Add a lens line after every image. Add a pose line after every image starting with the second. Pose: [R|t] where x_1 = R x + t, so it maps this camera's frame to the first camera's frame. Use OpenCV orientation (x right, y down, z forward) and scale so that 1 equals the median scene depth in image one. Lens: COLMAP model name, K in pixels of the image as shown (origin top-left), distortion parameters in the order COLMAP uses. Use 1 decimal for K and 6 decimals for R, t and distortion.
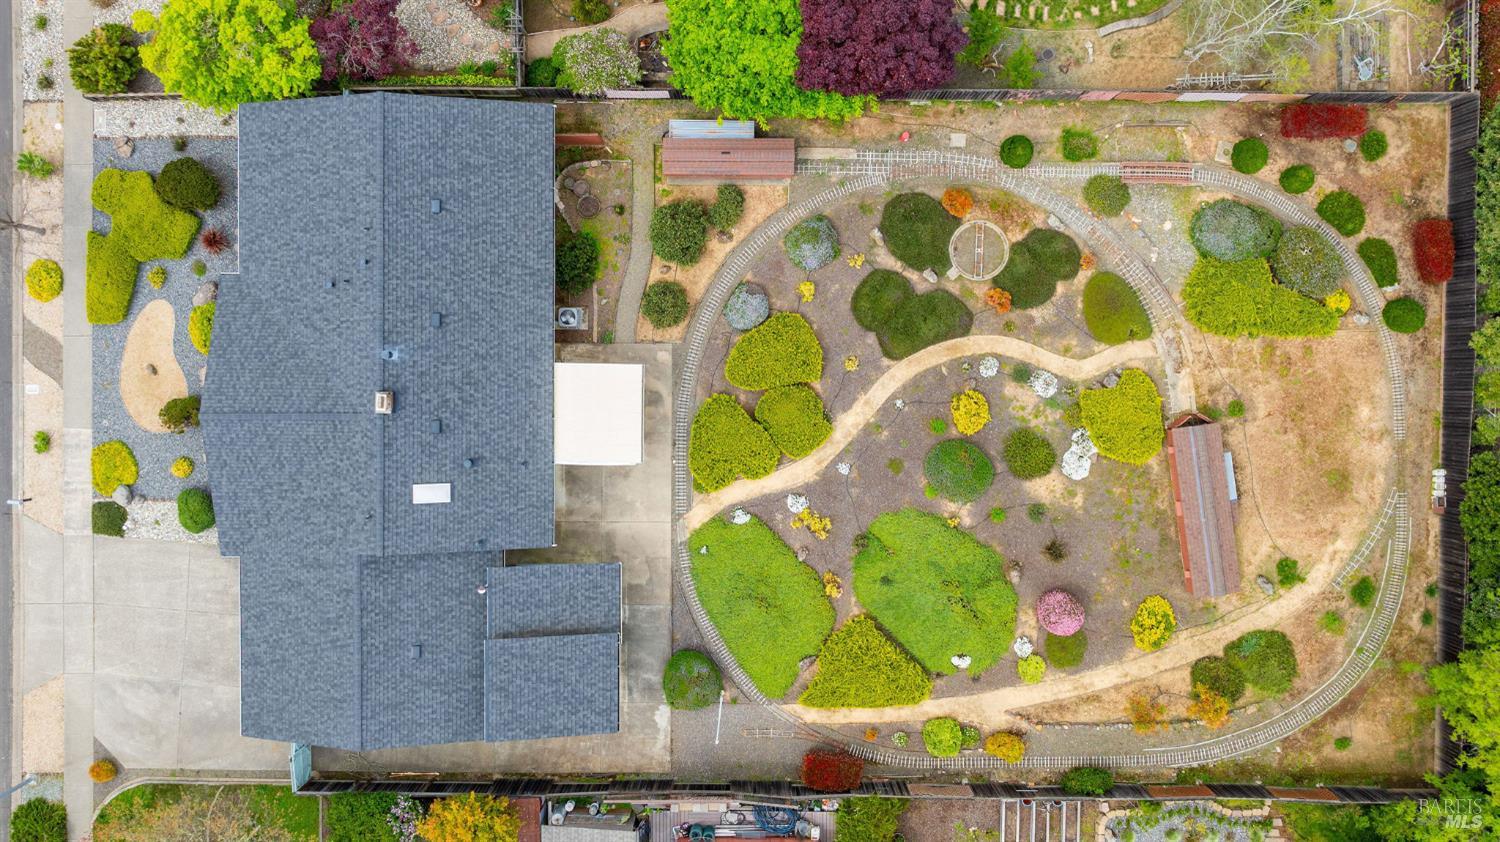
lens RADIAL K [[1044.6, 0, 752.3], [0, 1044.6, 443.1], [0, 0, 1]] dist [-0.022973, -0.000640]
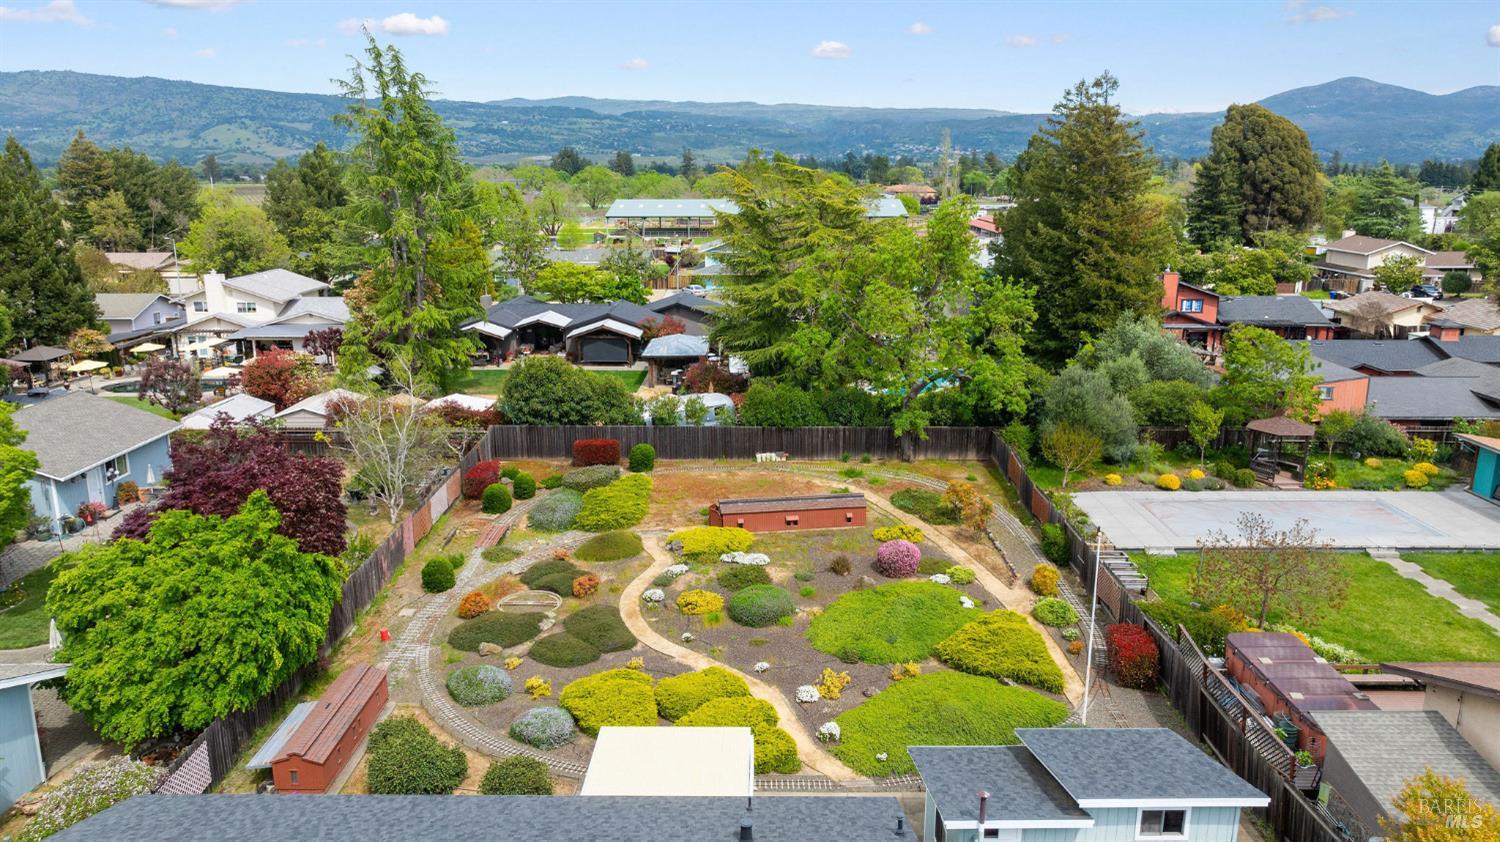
lens RADIAL K [[1044.6, 0, 752.3], [0, 1044.6, 443.1], [0, 0, 1]] dist [-0.022973, -0.000640]
pose [[-0.006174, -0.265002, 0.964228, -0.656957], [0.999819, -0.019001, 0.001180, 0.018868], [0.018008, 0.964061, 0.265071, 0.610837]]
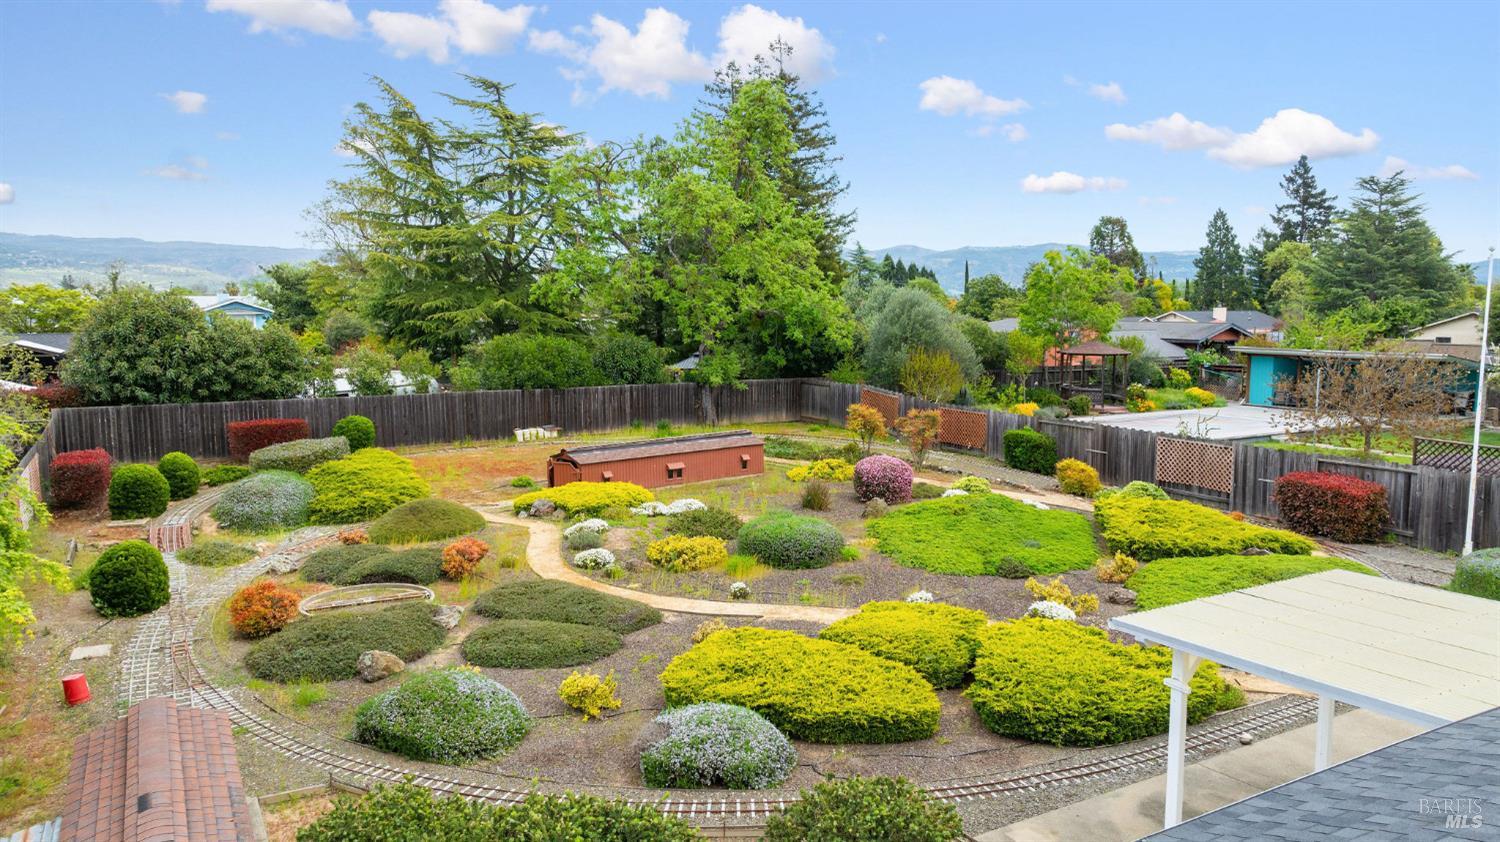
lens RADIAL K [[1044.6, 0, 752.3], [0, 1044.6, 443.1], [0, 0, 1]] dist [-0.022973, -0.000640]
pose [[-0.510015, -0.120166, 0.851730, -0.255624], [0.860101, -0.083345, 0.503269, -0.266909], [0.010512, 0.989249, 0.145862, 0.863381]]
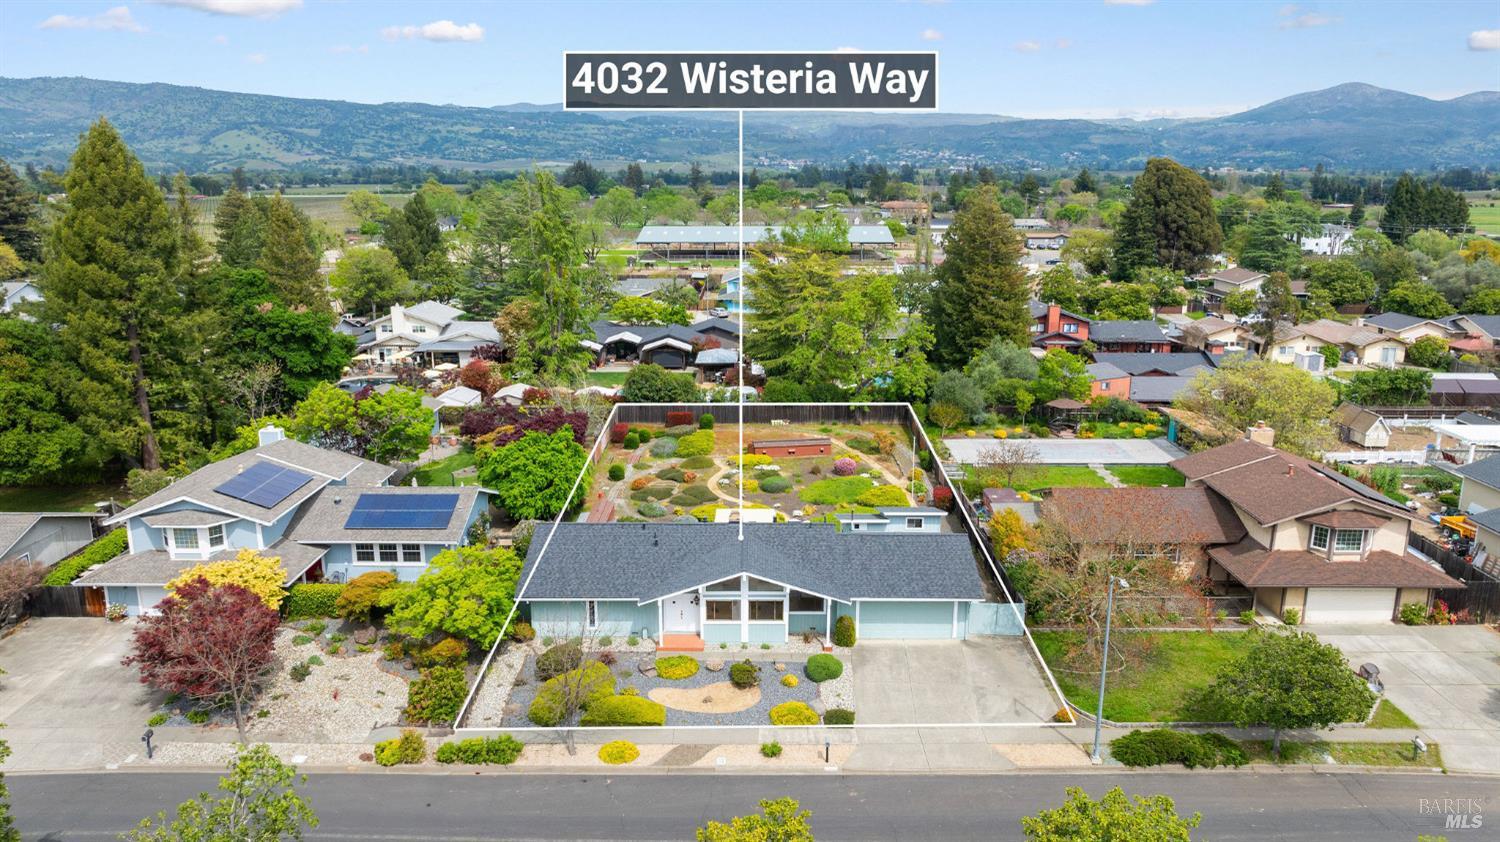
lens RADIAL K [[1044.6, 0, 752.3], [0, 1044.6, 443.1], [0, 0, 1]] dist [-0.022973, -0.000640]
pose [[-0.001884, -0.261539, 0.965191, -1.646828], [0.999830, -0.018187, -0.002977, -0.012164], [0.018332, 0.965021, 0.261529, 0.415104]]
